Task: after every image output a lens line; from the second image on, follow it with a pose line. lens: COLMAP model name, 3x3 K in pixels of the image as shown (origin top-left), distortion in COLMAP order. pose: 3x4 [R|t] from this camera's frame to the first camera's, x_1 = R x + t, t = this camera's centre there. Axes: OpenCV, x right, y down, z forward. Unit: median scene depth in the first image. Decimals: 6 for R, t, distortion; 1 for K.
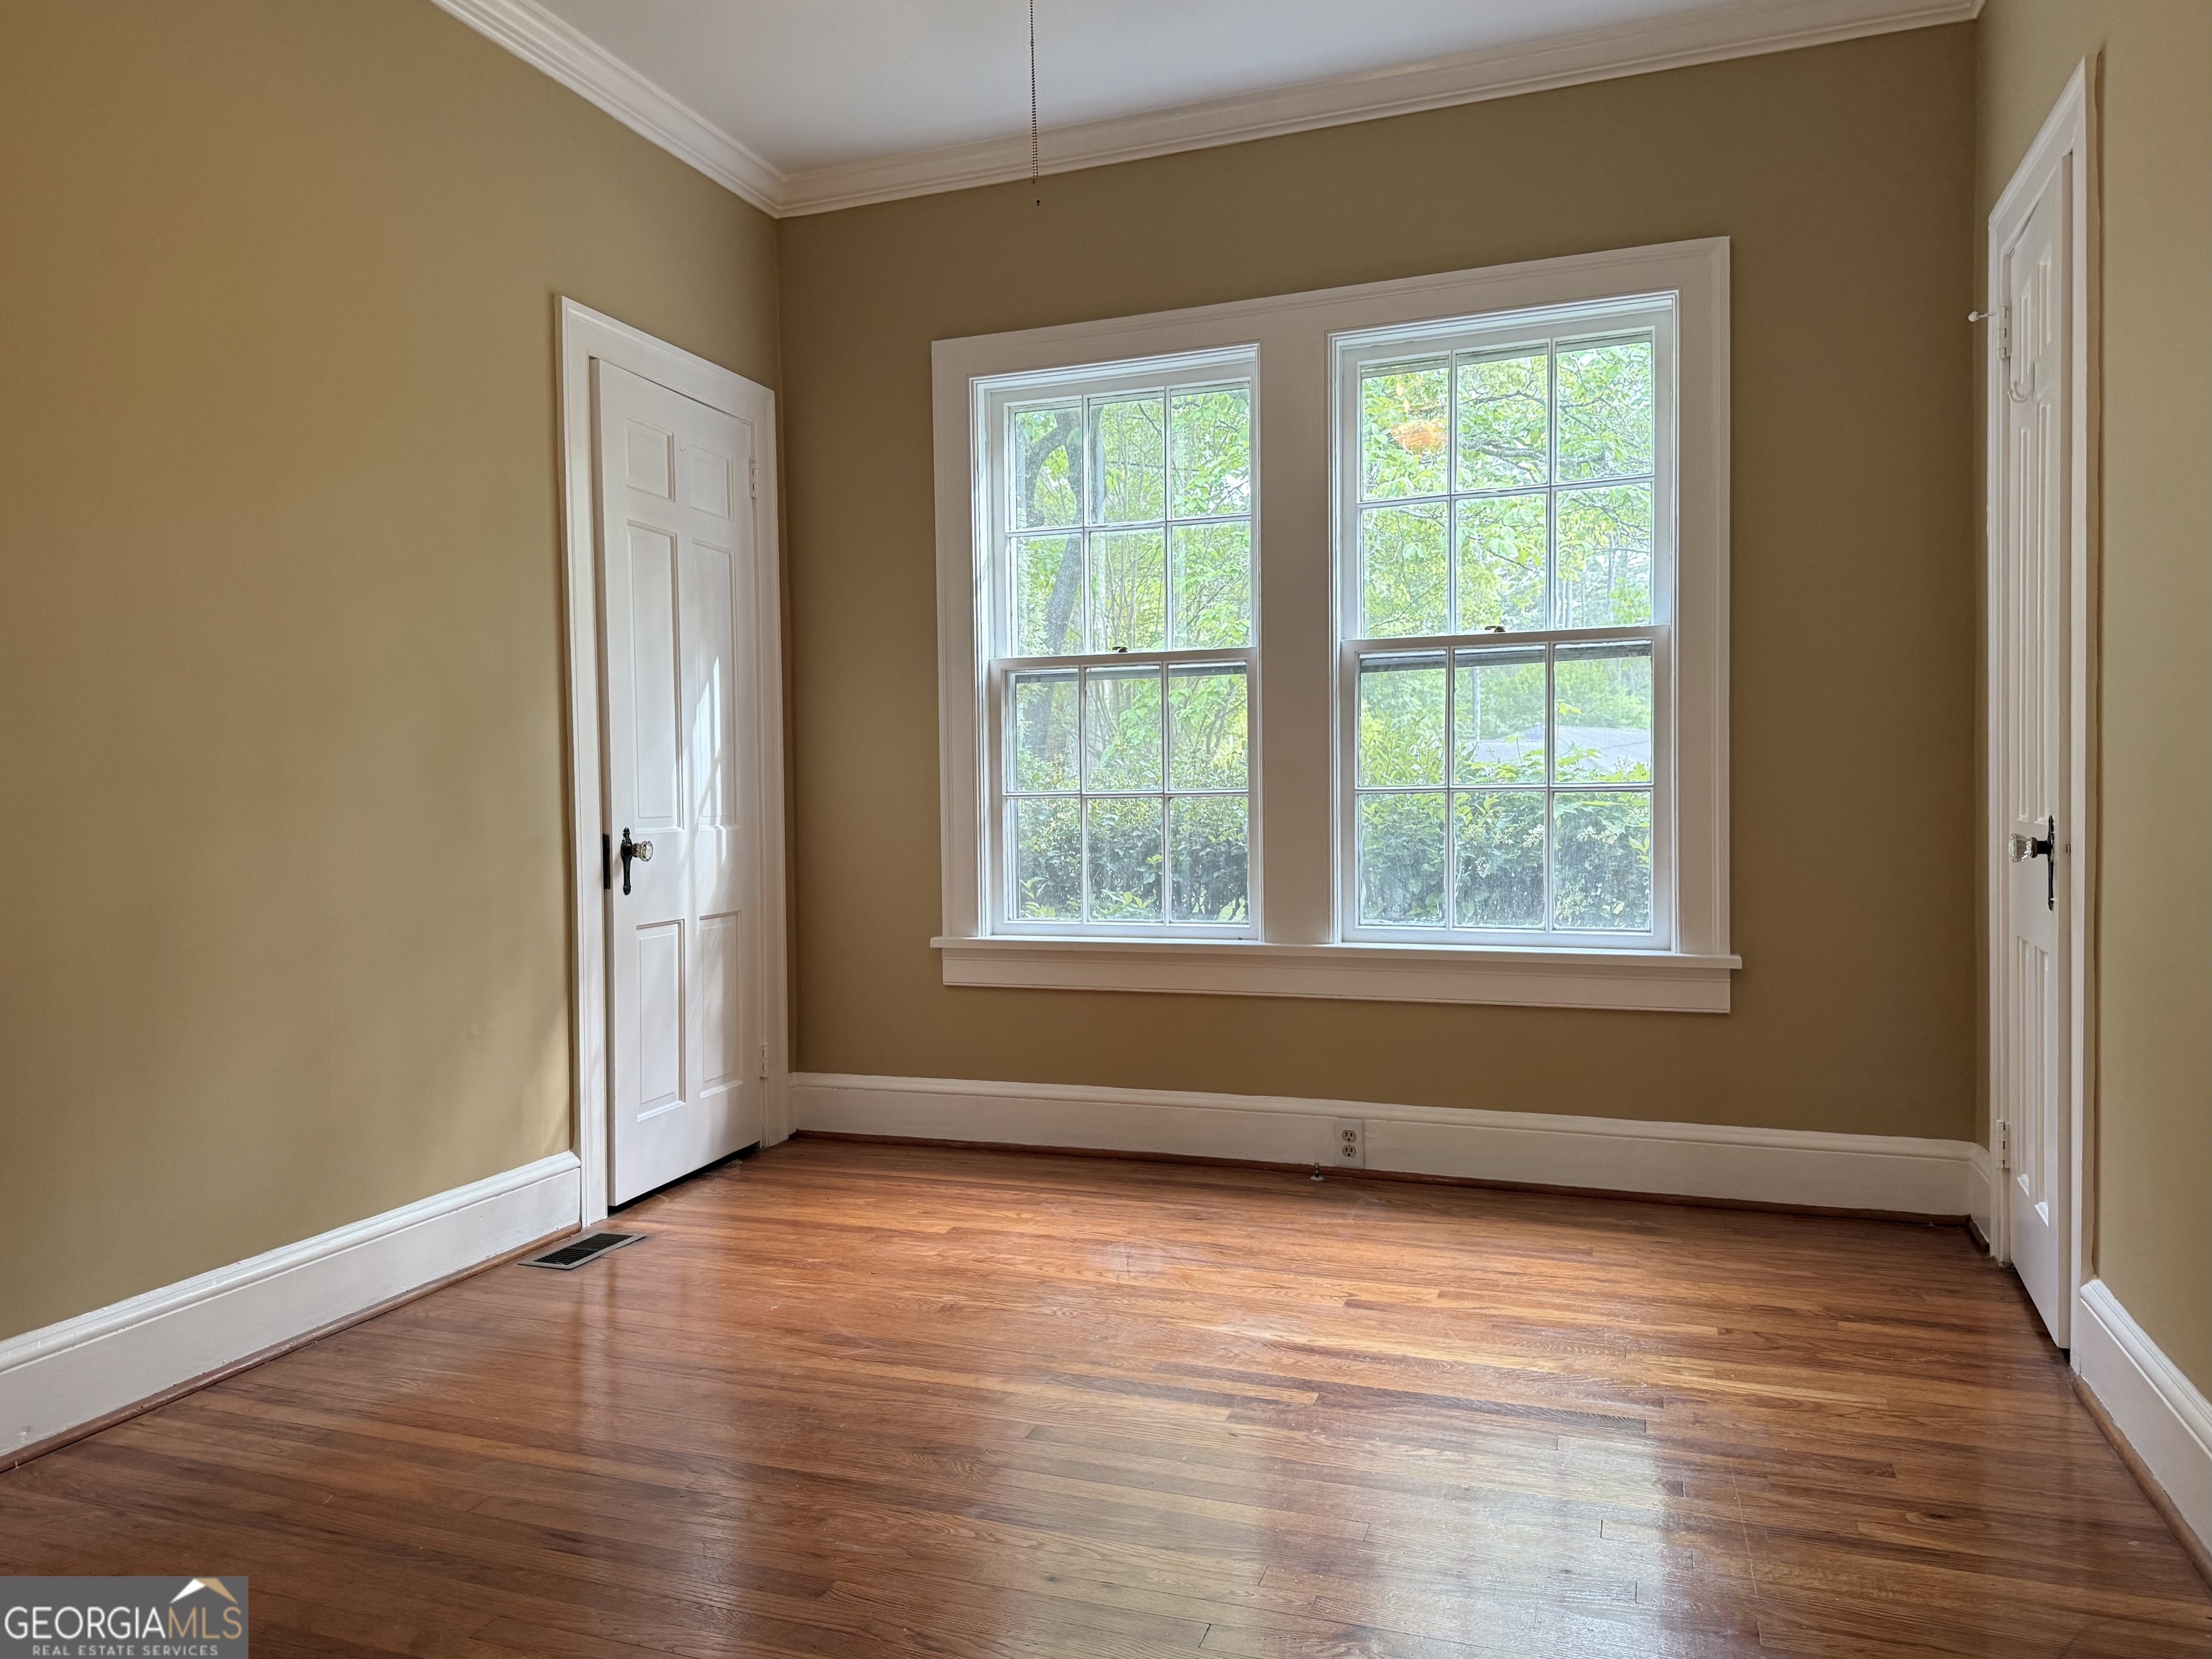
lens RADIAL K [[1613.8, 0, 1155.5], [0, 1613.8, 821.0], [0, 0, 1]] dist [0.065074, -0.000716]
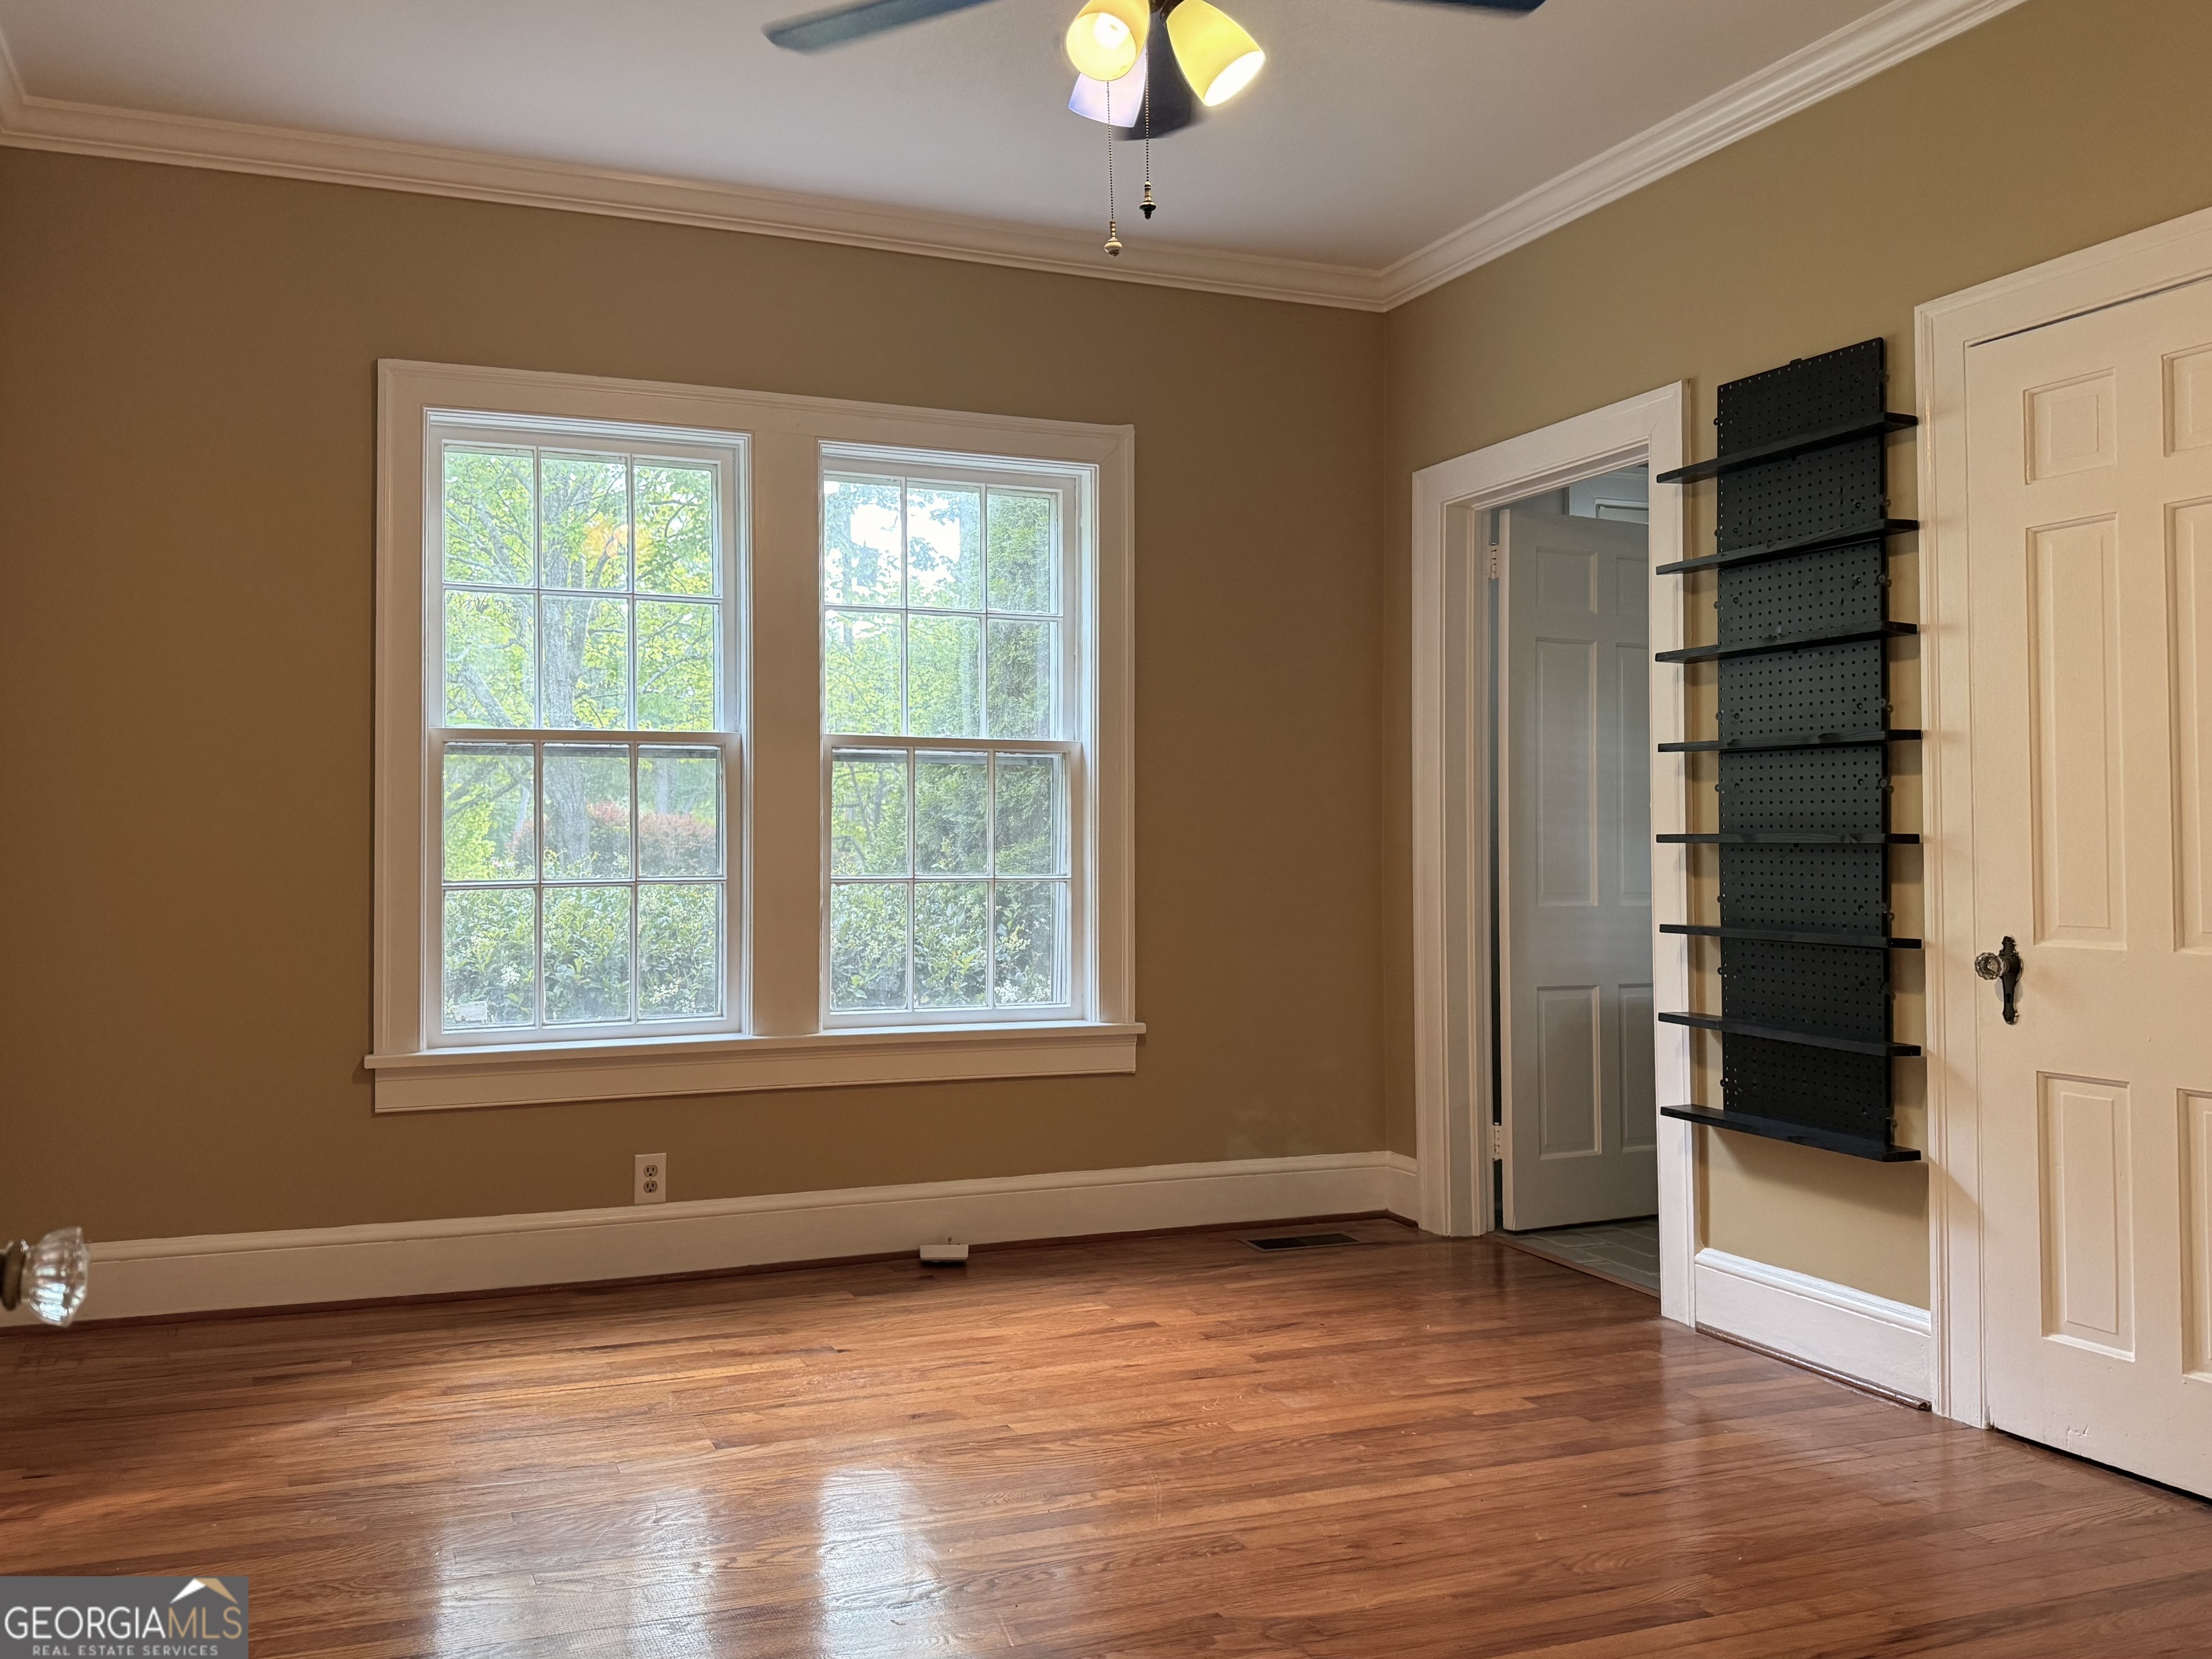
lens RADIAL K [[1556.8, 0, 1117.6], [0, 1556.8, 830.3], [0, 0, 1]] dist [-0.000586, -0.000915]
pose [[0.769477, 0.025391, 0.638170, -0.366700], [0.010964, 0.998537, -0.052948, 0.002920], [-0.638580, 0.047739, 0.768073, 0.131986]]
